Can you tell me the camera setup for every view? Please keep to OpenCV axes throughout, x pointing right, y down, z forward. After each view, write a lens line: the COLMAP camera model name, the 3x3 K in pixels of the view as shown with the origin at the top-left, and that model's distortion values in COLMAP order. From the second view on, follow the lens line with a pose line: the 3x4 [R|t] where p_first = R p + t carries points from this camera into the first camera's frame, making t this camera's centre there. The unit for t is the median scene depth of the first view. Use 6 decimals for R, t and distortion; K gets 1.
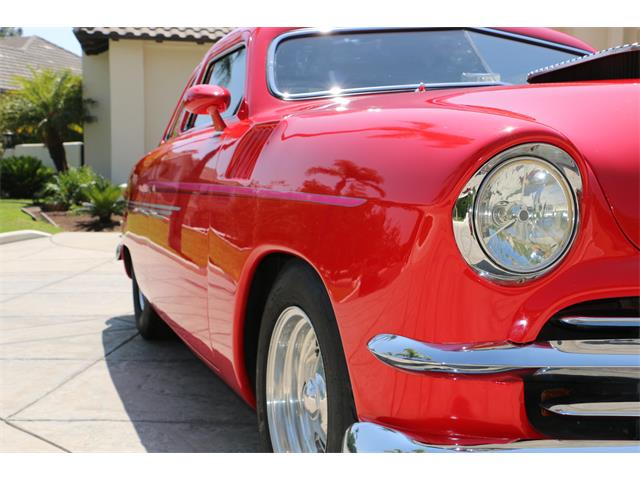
lens RADIAL K [[890.7, 0, 320.0], [0, 890.7, 240.0], [0, 0, 1]] dist [0.005713, 0.020992]
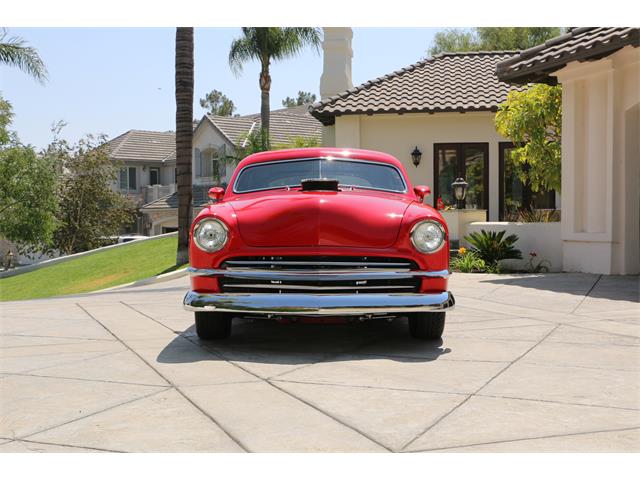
lens RADIAL K [[816.9, 0, 306.5], [0, 816.9, 240.2], [0, 0, 1]] dist [-0.006133, 0.364280]
pose [[0.938738, -0.009985, -0.344487, 1.771273], [-0.002025, 0.999403, -0.034486, 0.113713], [0.344626, 0.033071, 0.938157, -2.147476]]
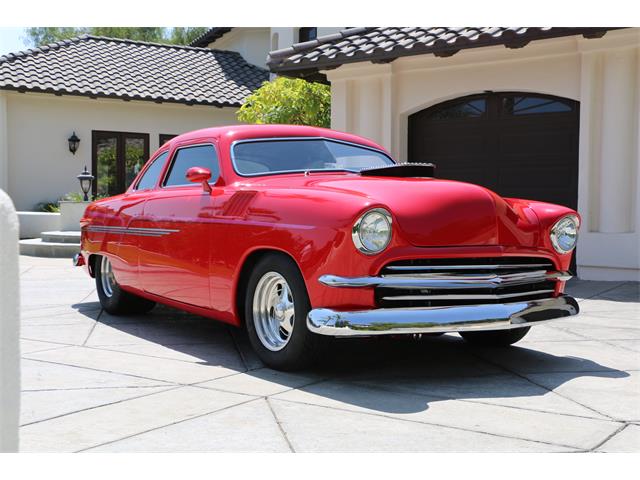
lens RADIAL K [[783.6, 0, 320.0], [0, 783.6, 240.0], [0, 0, 1]] dist [-0.000160, 0.286000]
pose [[0.971385, -0.009852, 0.237304, -0.528820], [0.015214, 0.999668, -0.020774, 0.047714], [-0.237021, 0.023790, 0.971213, -1.395009]]
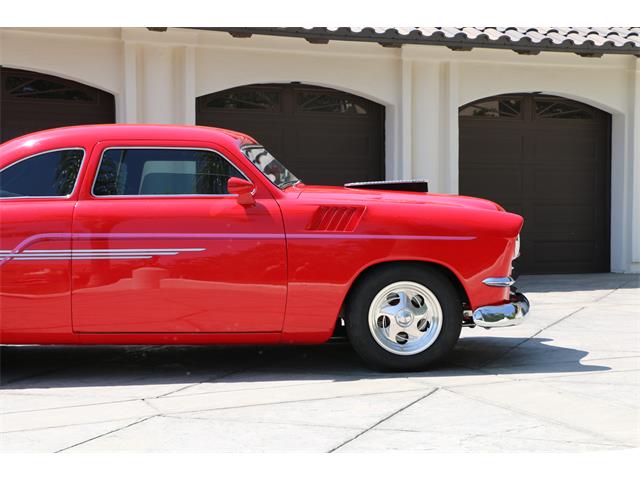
lens RADIAL K [[1049.1, 0, 320.0], [0, 1049.1, 240.0], [0, 0, 1]] dist [0.109992, 0.924326]
pose [[0.347668, -0.039632, 0.936780, -3.812836], [0.065501, 0.997692, 0.017899, -0.142790], [-0.935327, 0.055137, 0.349461, 0.225429]]
